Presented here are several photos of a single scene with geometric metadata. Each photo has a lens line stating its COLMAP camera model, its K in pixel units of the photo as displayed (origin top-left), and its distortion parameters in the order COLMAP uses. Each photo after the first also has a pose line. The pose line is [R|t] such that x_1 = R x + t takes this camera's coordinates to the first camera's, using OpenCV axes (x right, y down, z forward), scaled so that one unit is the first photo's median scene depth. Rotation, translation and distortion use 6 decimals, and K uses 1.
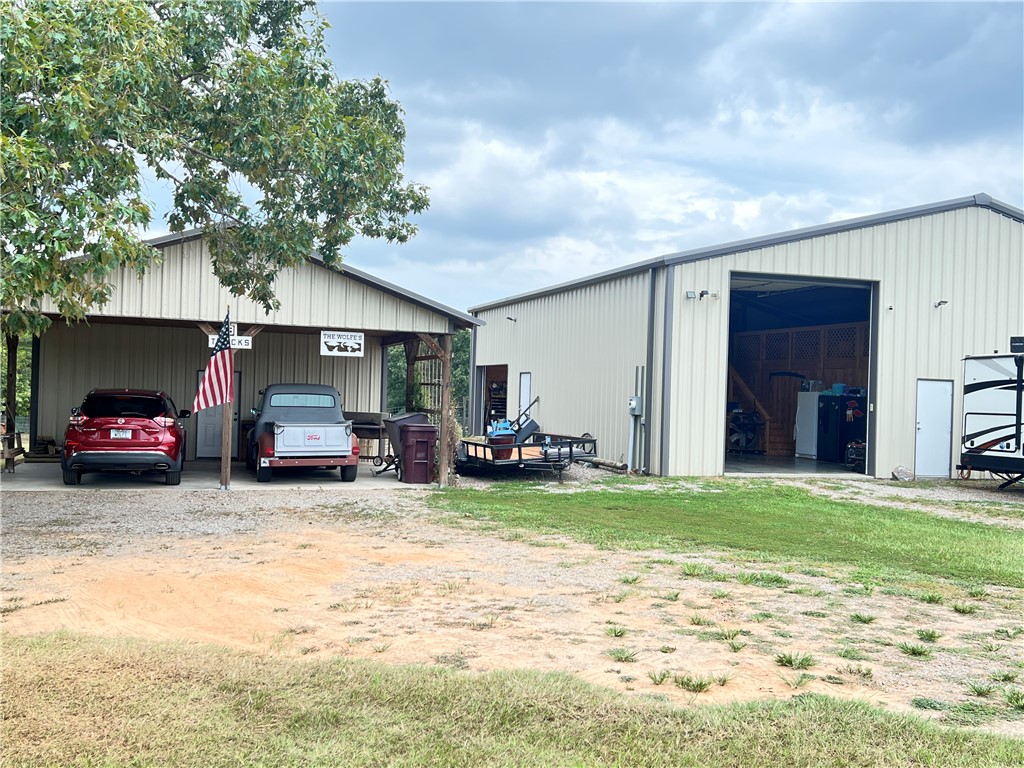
lens RADIAL K [[990.2, 0, 510.7], [0, 990.2, 383.9], [0, 0, 1]] dist [0.019967, 0.000000]
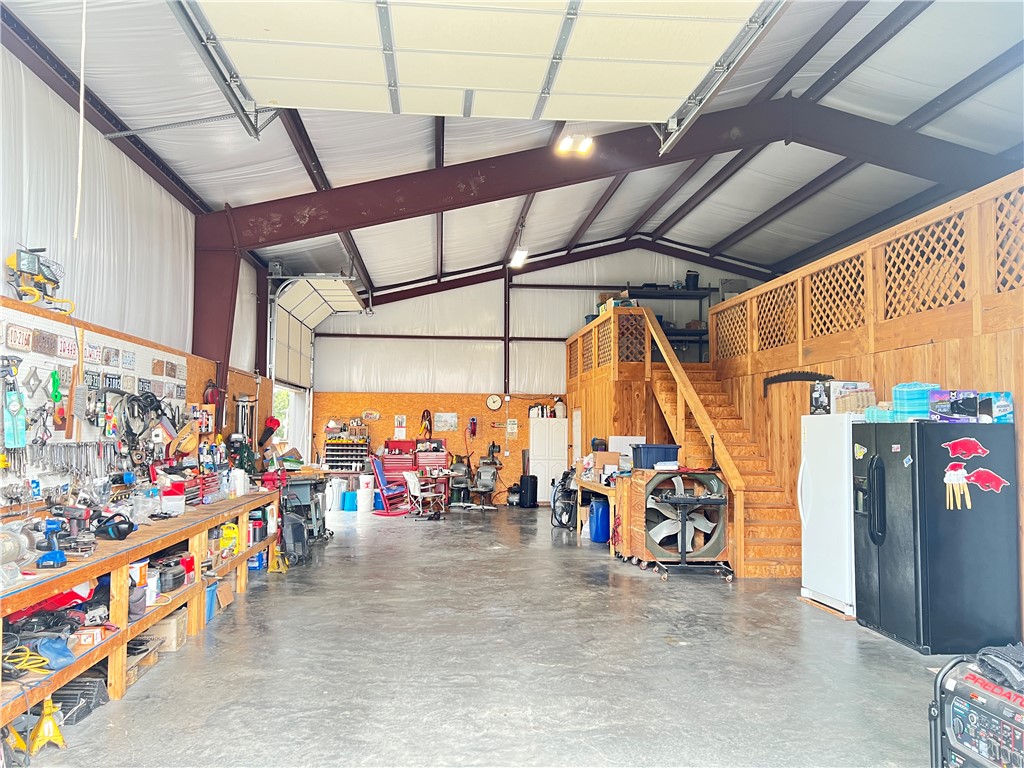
lens RADIAL K [[771.2, 0, 510.1], [0, 771.2, 385.5], [0, 0, 1]] dist [0.047060, -0.055209]
pose [[0.978493, -0.041549, -0.202053, 0.253128], [0.030058, 0.997769, -0.059612, 0.011267], [0.204079, 0.052256, 0.977559, 0.727787]]
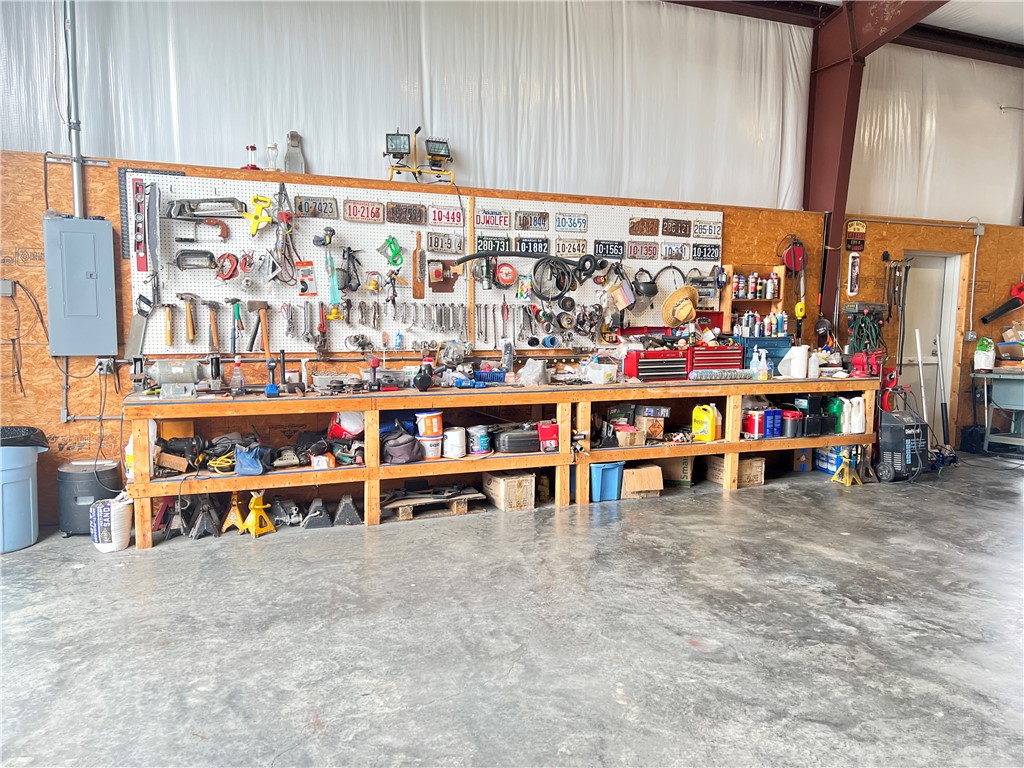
lens RADIAL K [[771.2, 0, 510.1], [0, 771.2, 383.5], [0, 0, 1]] dist [0.047060, -0.055209]
pose [[0.097124, 0.072228, -0.992648, 0.378297], [-0.003471, 0.997382, 0.072233, 0.022355], [0.995266, -0.003570, 0.097121, 1.024266]]
